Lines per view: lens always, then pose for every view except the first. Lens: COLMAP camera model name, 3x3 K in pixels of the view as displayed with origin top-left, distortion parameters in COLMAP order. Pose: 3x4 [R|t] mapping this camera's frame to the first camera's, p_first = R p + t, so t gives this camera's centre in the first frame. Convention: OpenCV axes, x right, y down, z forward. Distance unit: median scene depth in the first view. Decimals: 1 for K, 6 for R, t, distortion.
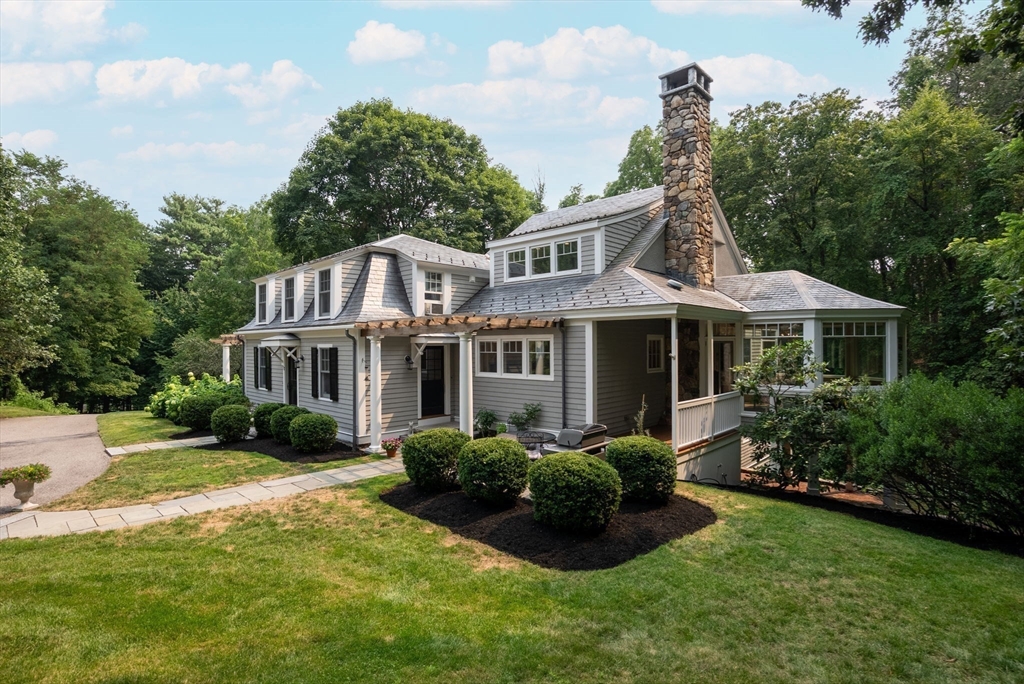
lens RADIAL K [[503.8, 0, 511.6], [0, 503.8, 344.6], [0, 0, 1]] dist [-0.022654, -0.000858]
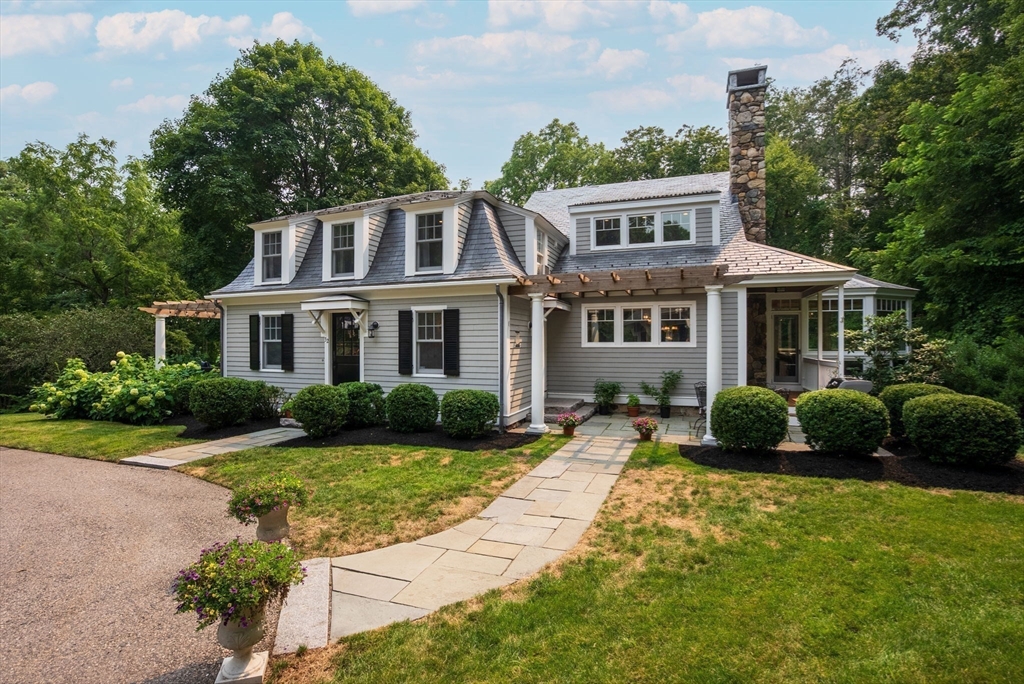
lens RADIAL K [[475.2, 0, 511.6], [0, 475.2, 338.0], [0, 0, 1]] dist [-0.013592, 0.001826]
pose [[0.916582, 0.008677, 0.399754, -0.560208], [-0.003098, 0.999889, -0.014599, 0.061299], [-0.399836, 0.012143, 0.916506, 0.258565]]
